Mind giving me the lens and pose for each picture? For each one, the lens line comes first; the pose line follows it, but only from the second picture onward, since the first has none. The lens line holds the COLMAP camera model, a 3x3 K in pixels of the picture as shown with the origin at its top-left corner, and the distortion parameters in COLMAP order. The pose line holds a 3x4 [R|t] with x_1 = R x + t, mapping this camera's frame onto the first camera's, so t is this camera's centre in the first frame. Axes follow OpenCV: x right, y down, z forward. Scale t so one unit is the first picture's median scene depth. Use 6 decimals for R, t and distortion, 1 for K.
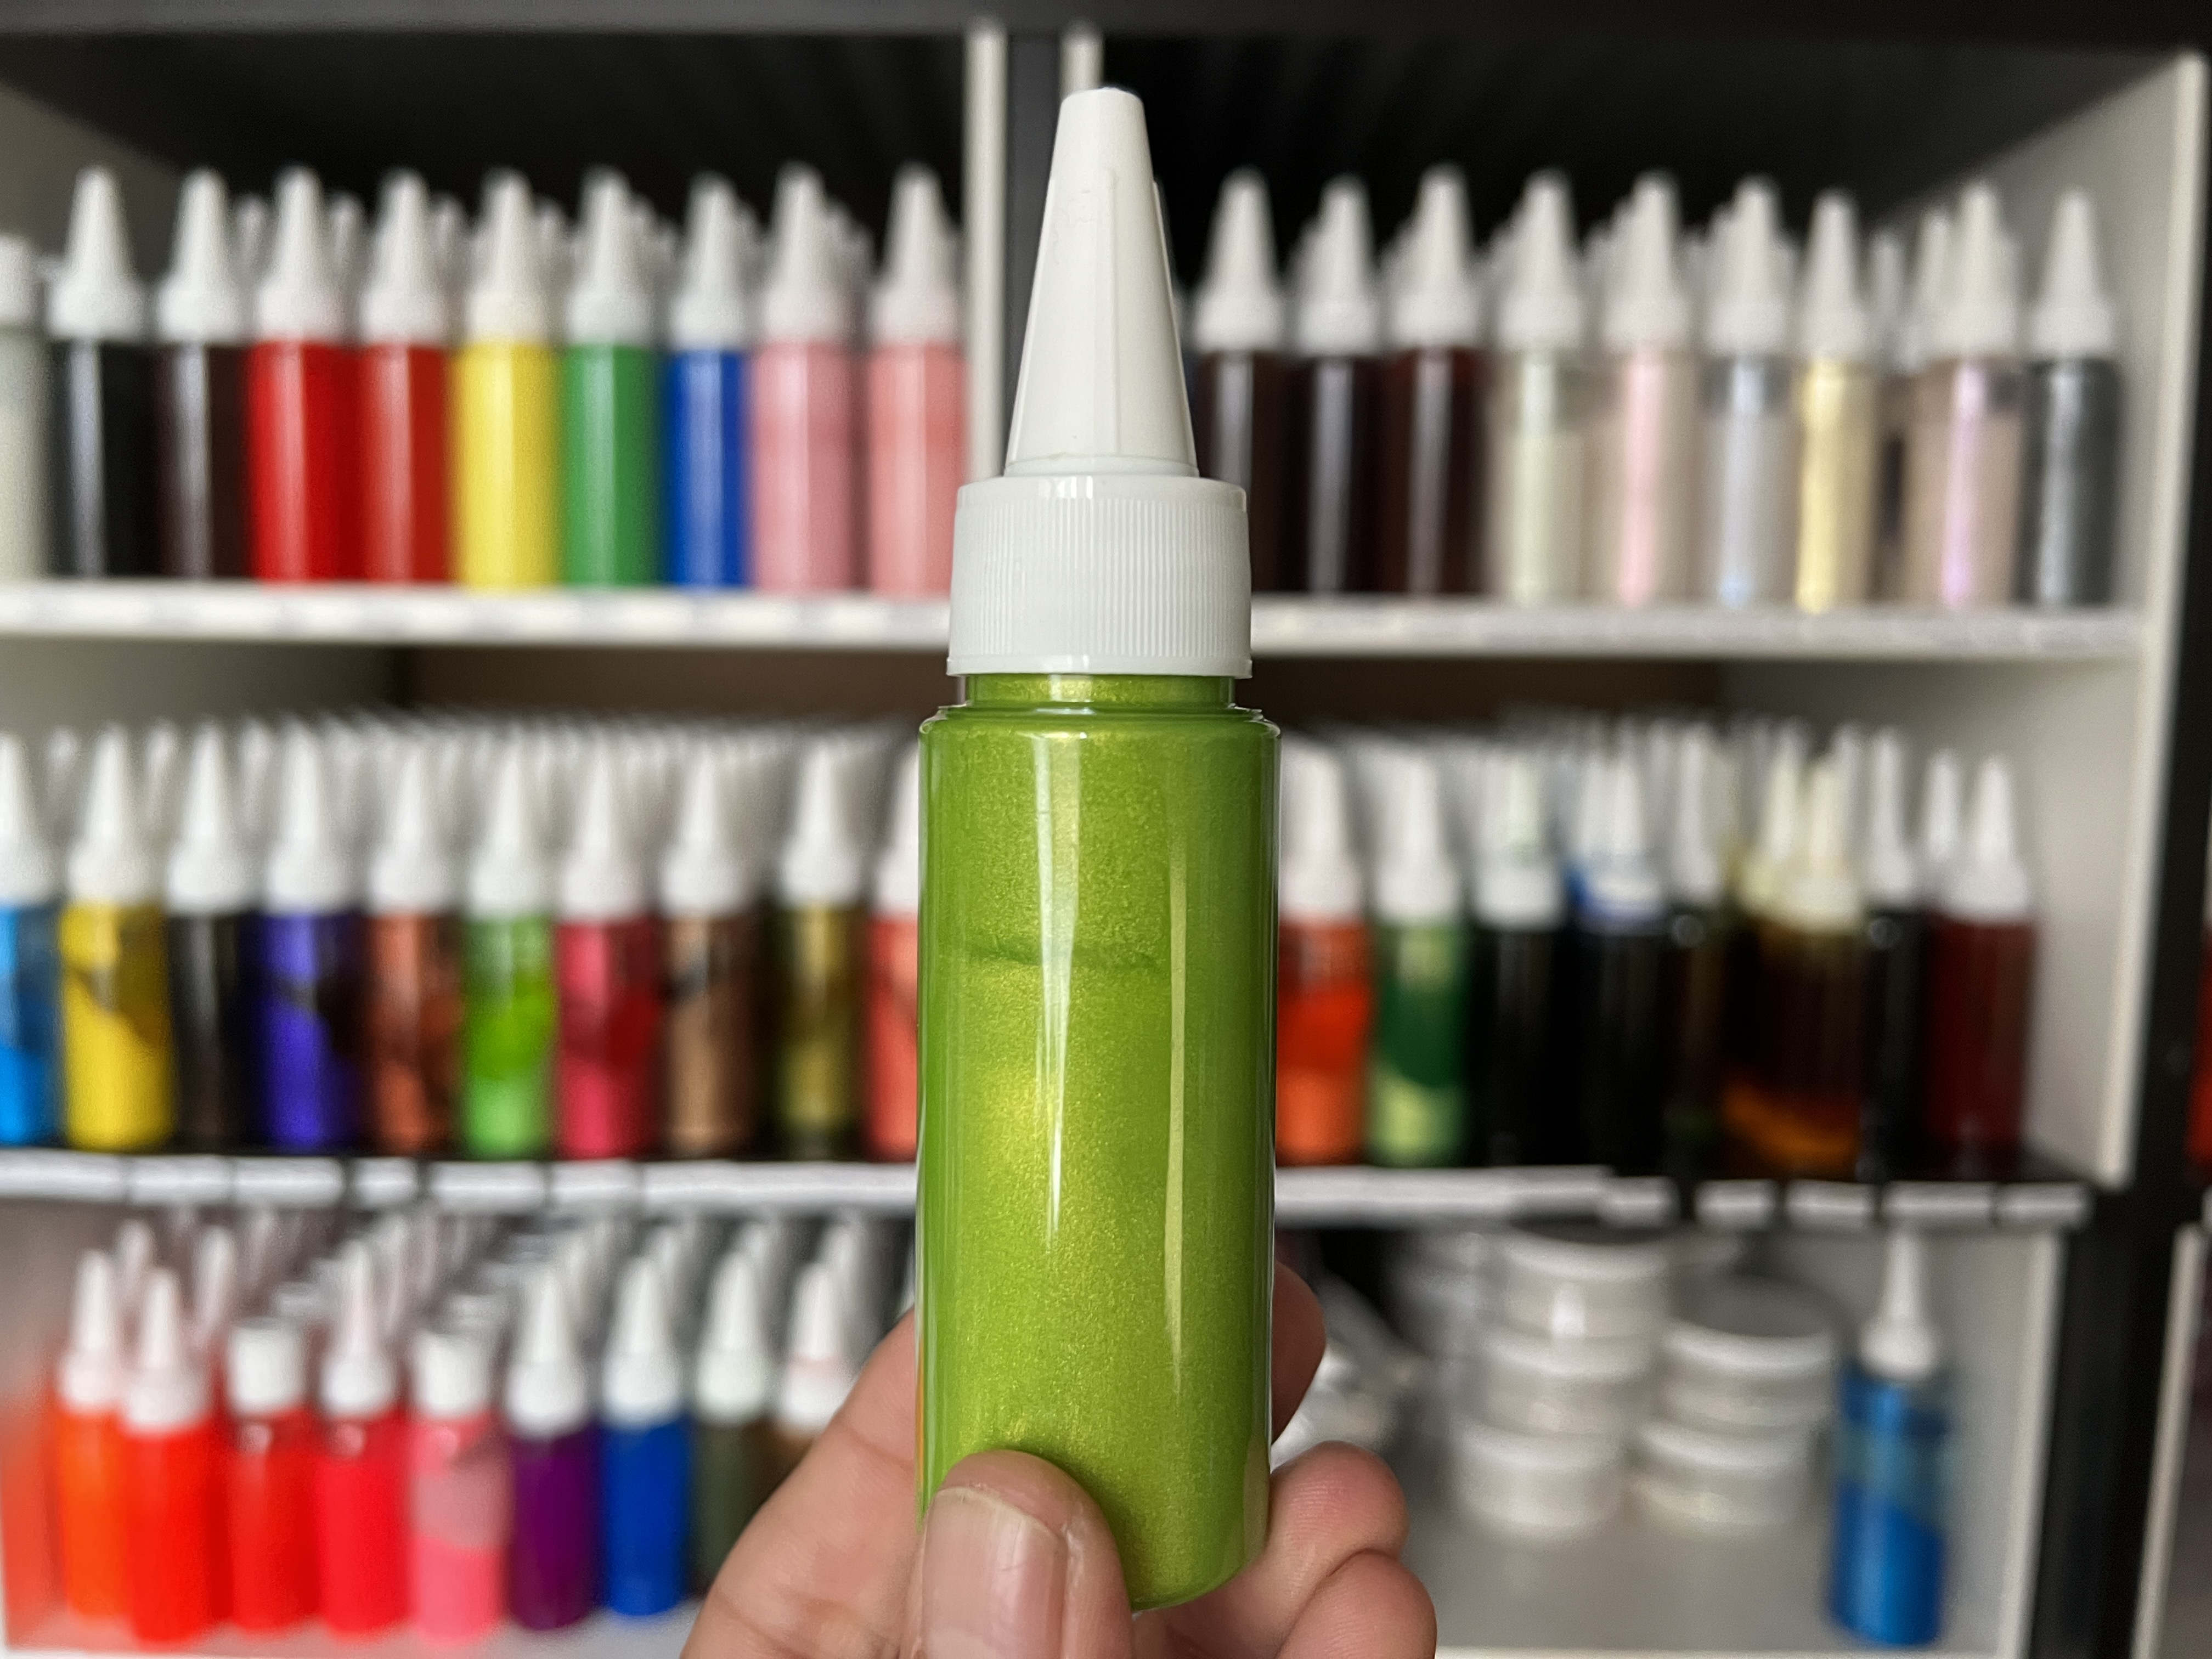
lens RADIAL K [[1684.7, 0, 1105.6], [0, 1684.7, 843.3], [0, 0, 1]] dist [-0.000220, -0.017519]
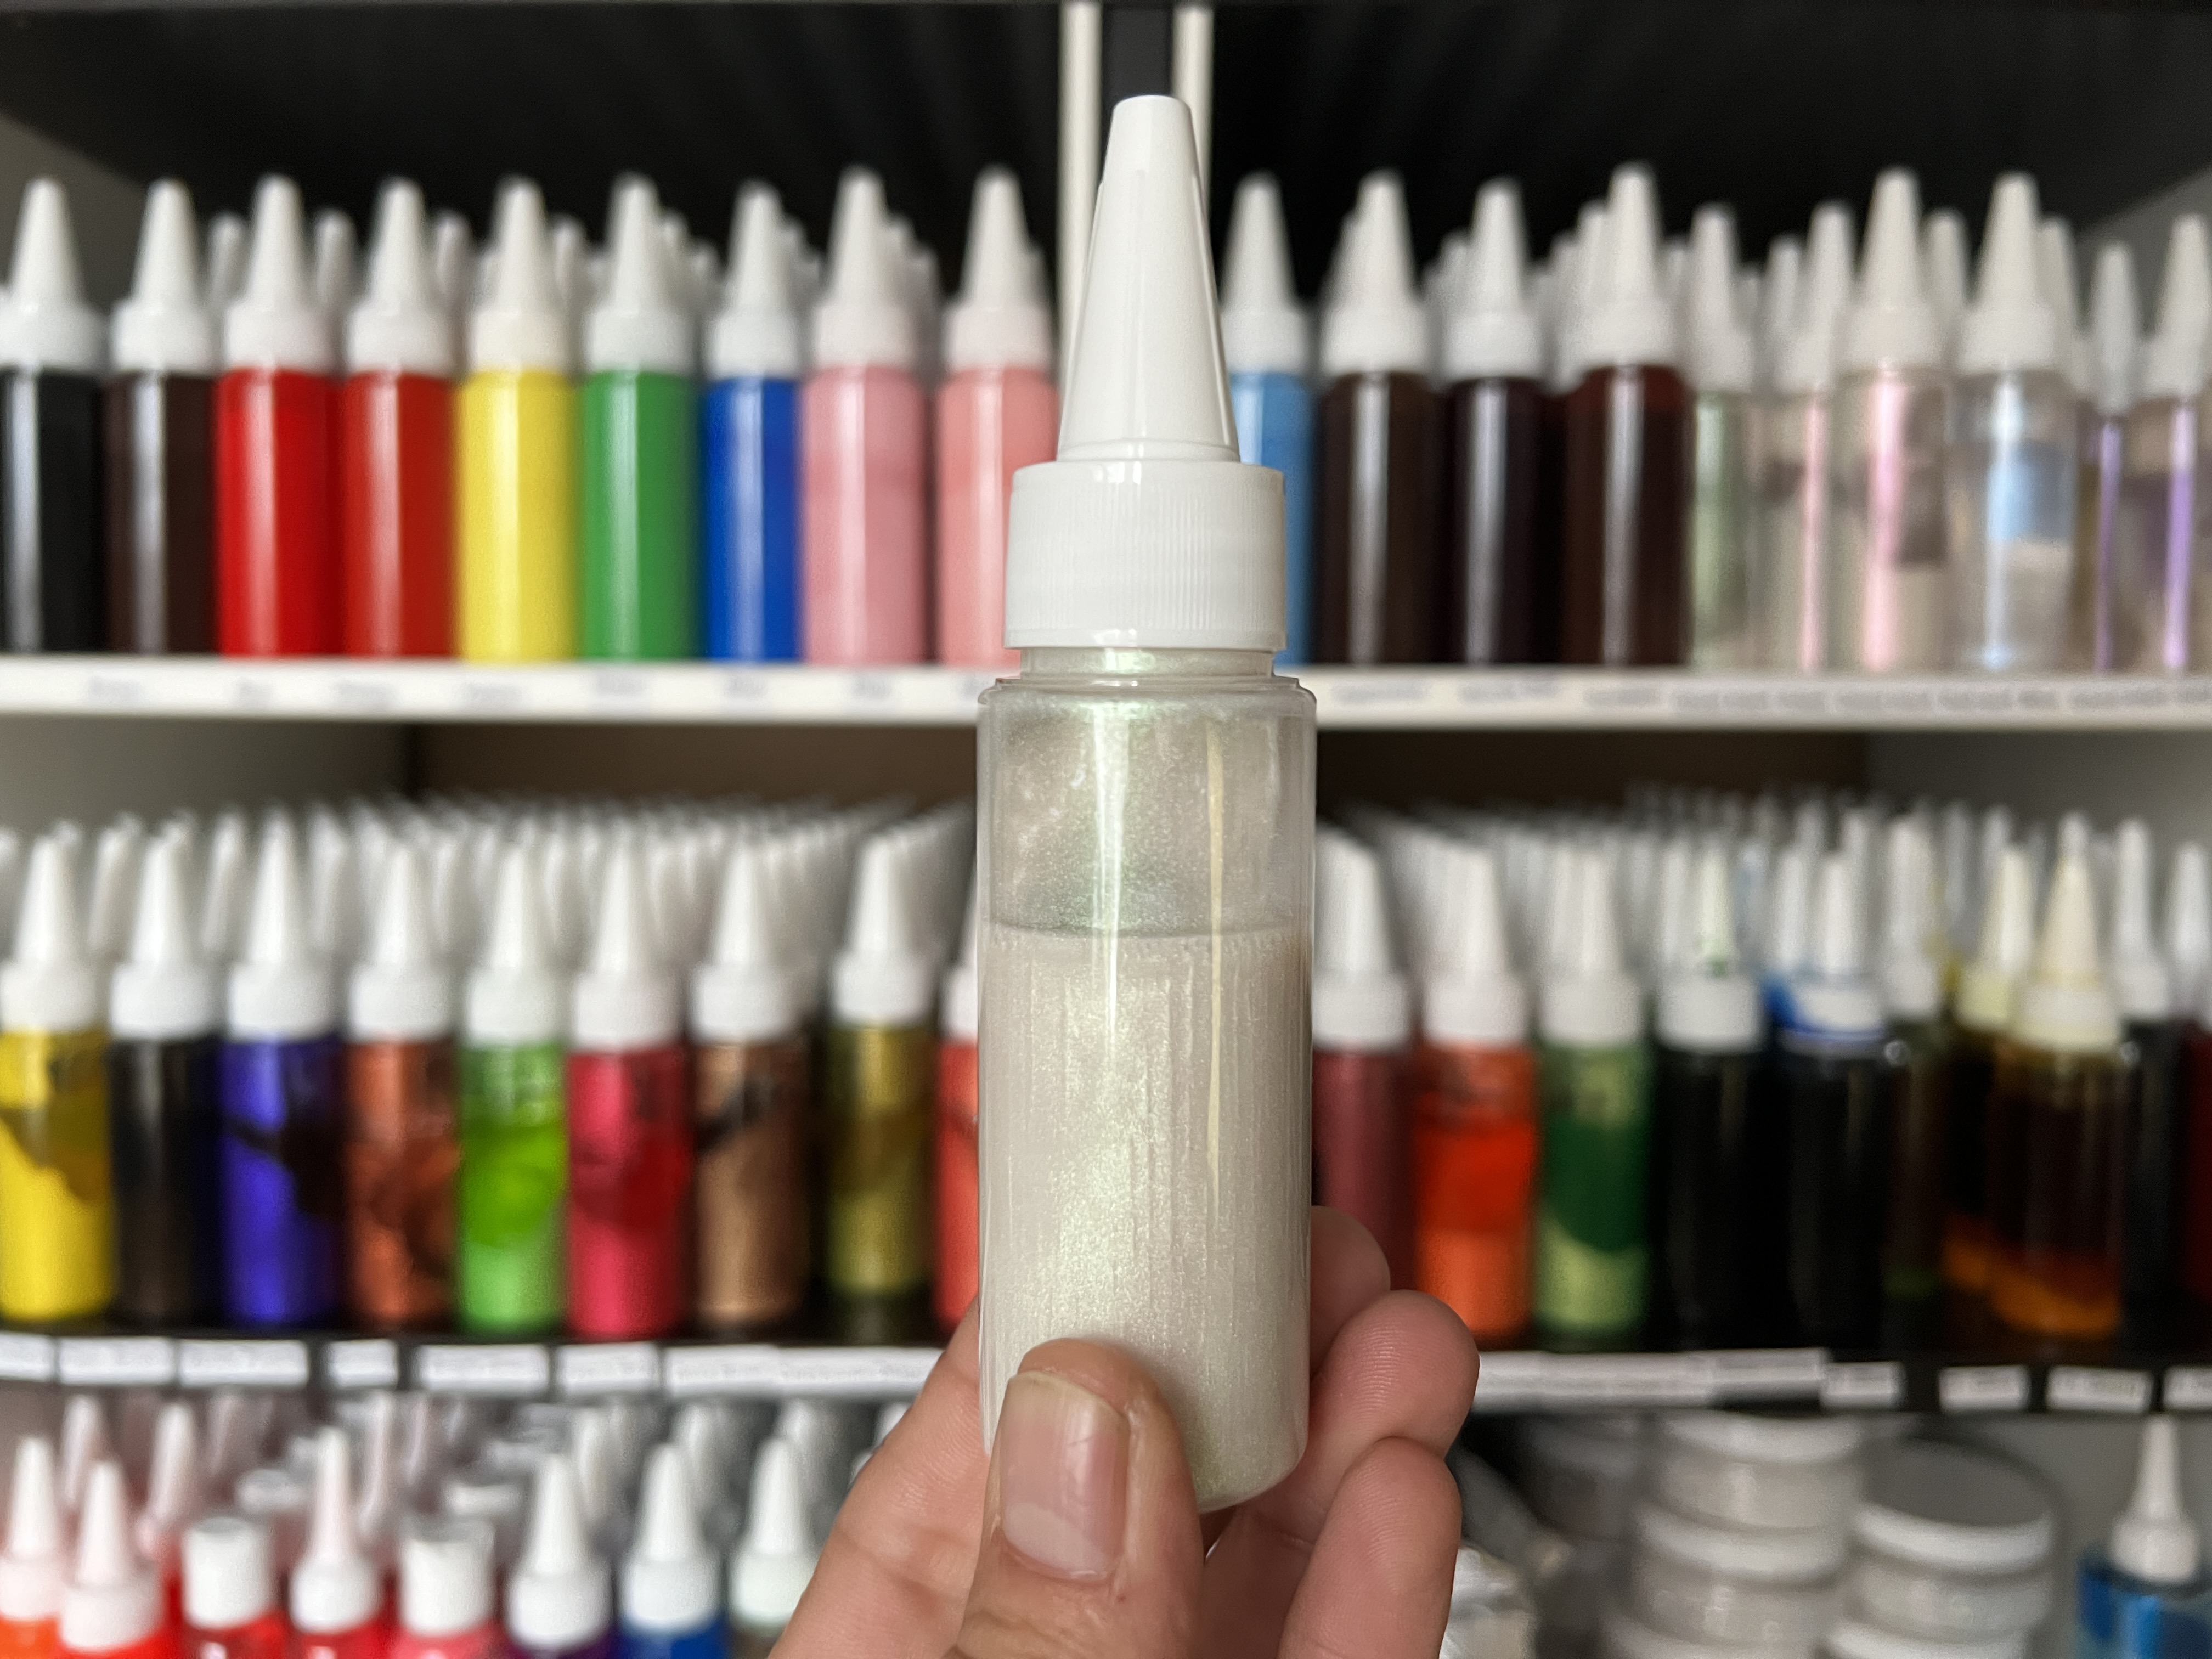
lens RADIAL K [[1684.7, 0, 1107.0], [0, 1684.7, 833.0], [0, 0, 1]] dist [-0.000220, -0.017519]
pose [[0.999934, -0.004502, -0.010573, -0.046546], [0.004127, 0.999371, -0.035233, -0.032223], [0.010725, 0.035187, 0.999323, 0.153203]]
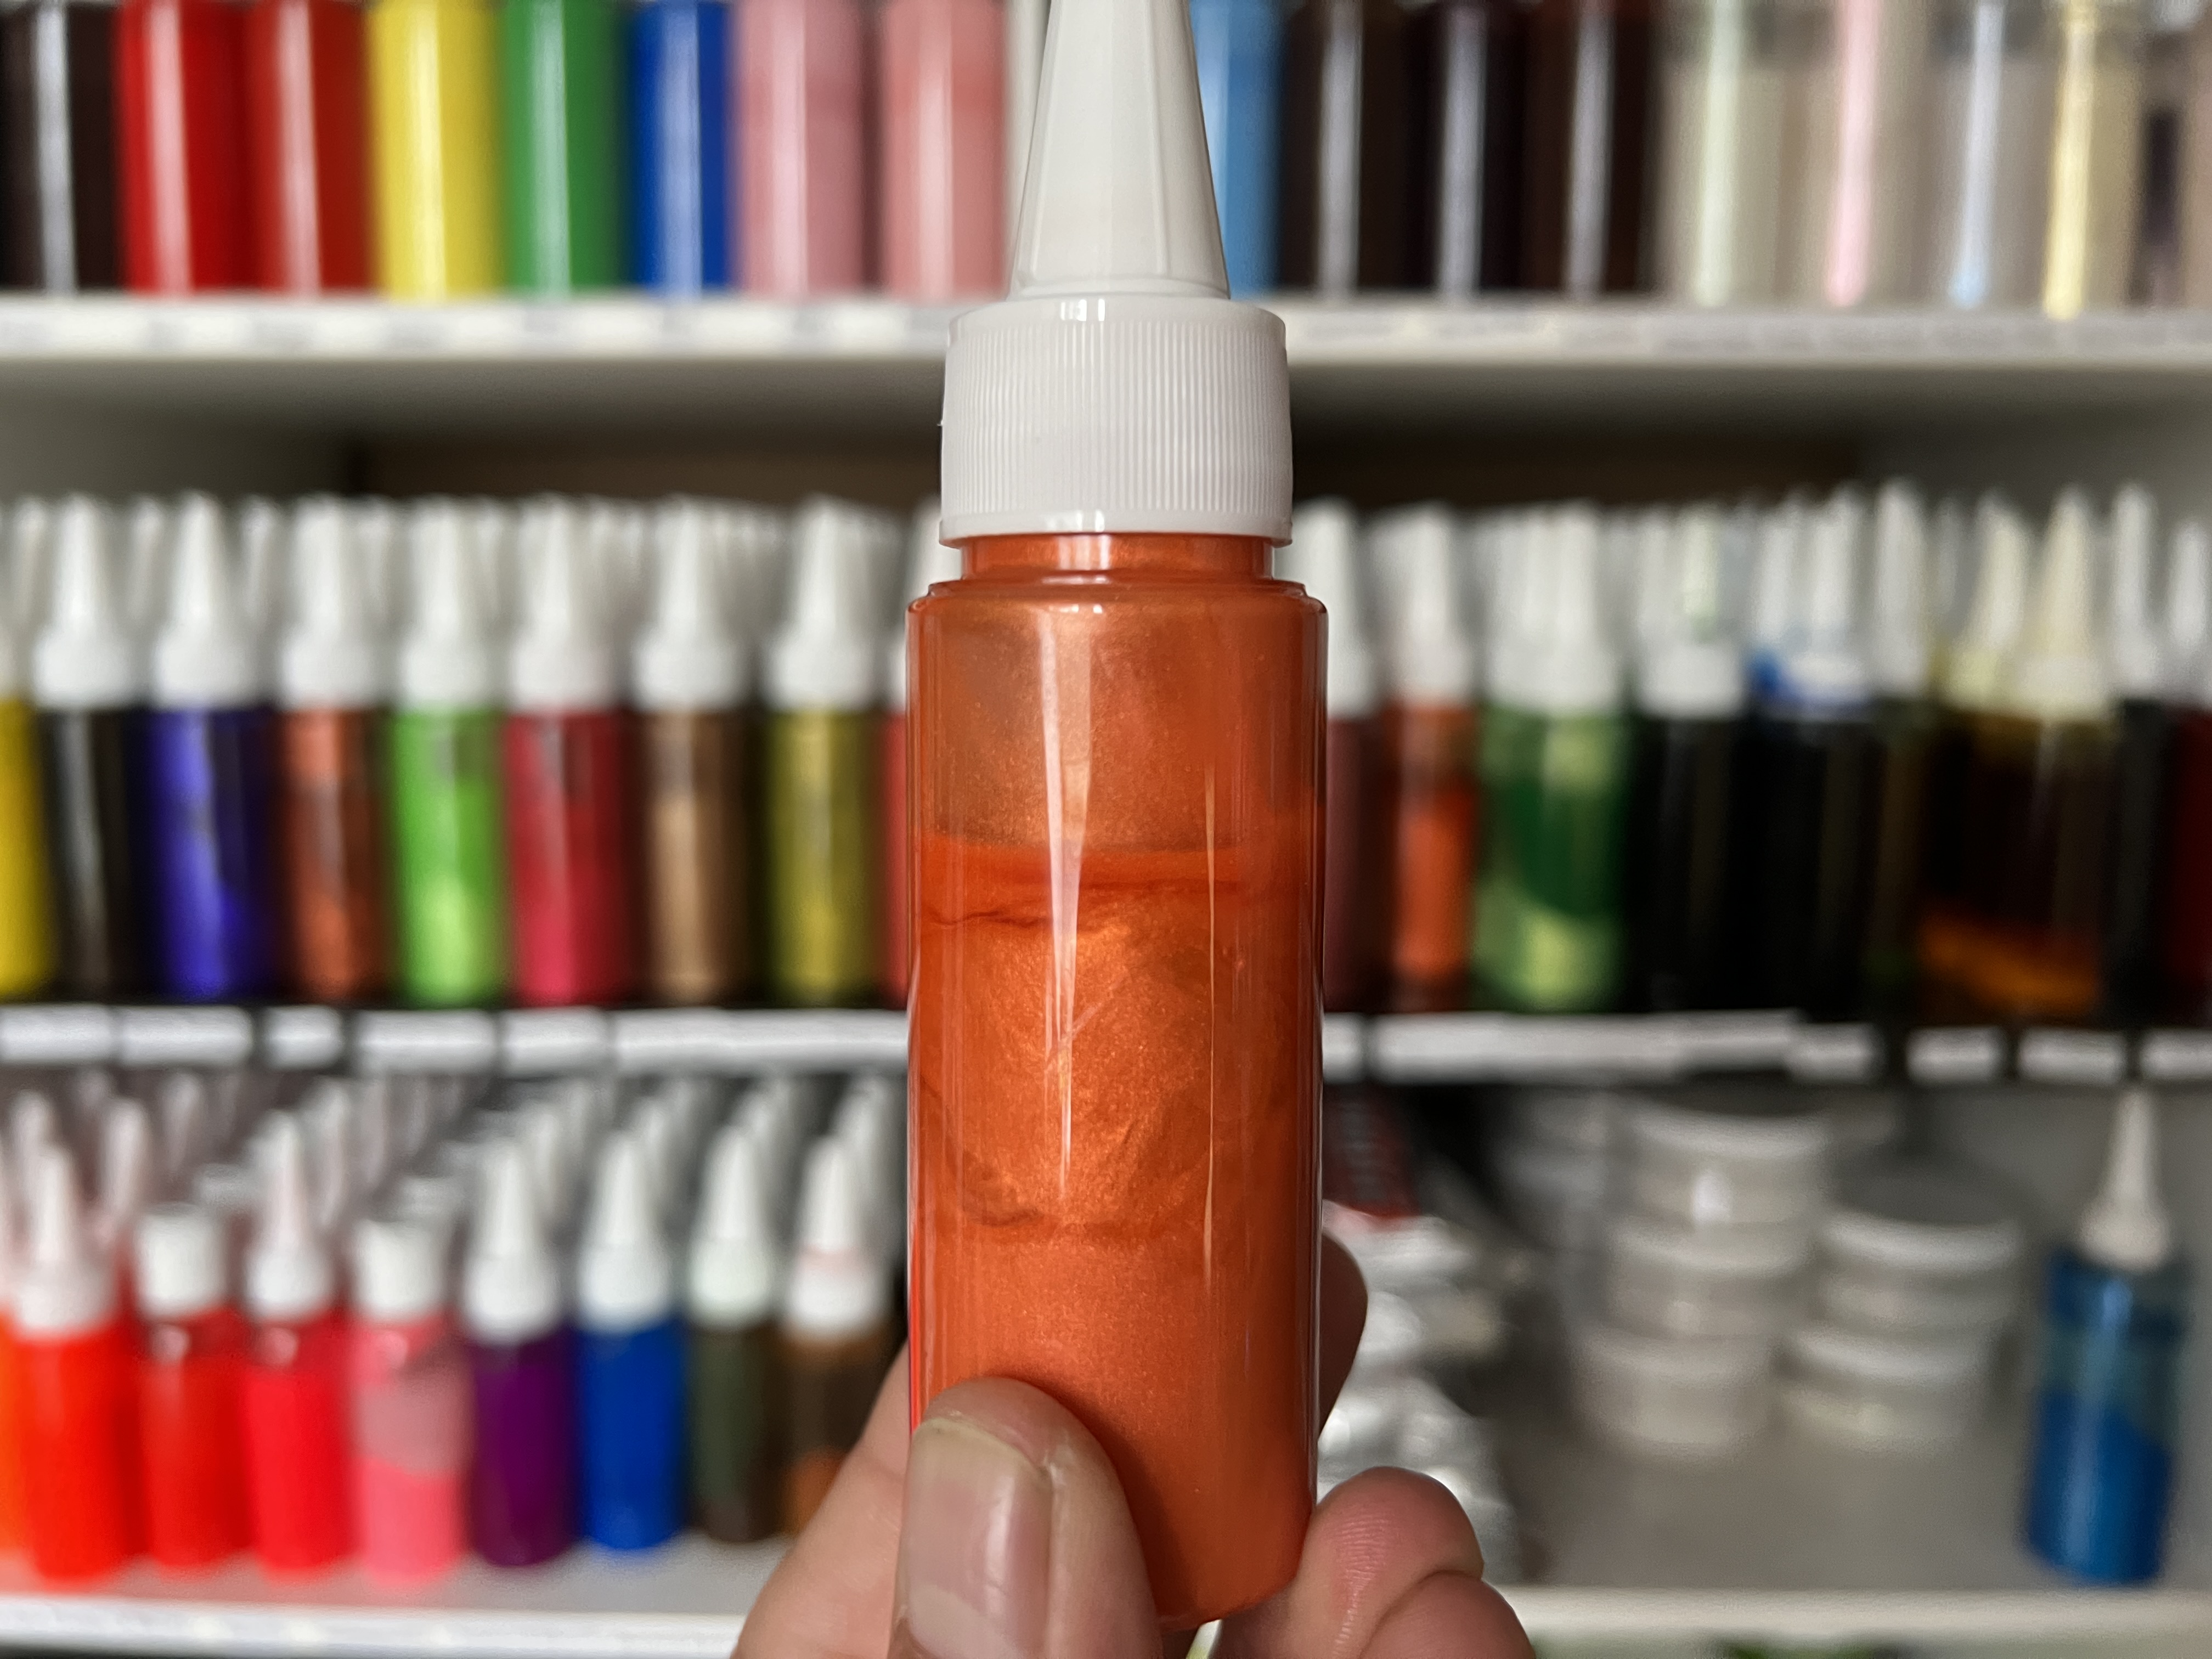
lens RADIAL K [[1684.7, 0, 1103.7], [0, 1684.7, 832.6], [0, 0, 1]] dist [-0.000220, -0.017519]
pose [[0.999945, -0.005170, -0.009126, -0.029536], [0.005542, 0.999138, 0.041135, 0.068606], [0.008905, -0.041184, 0.999112, 0.182049]]
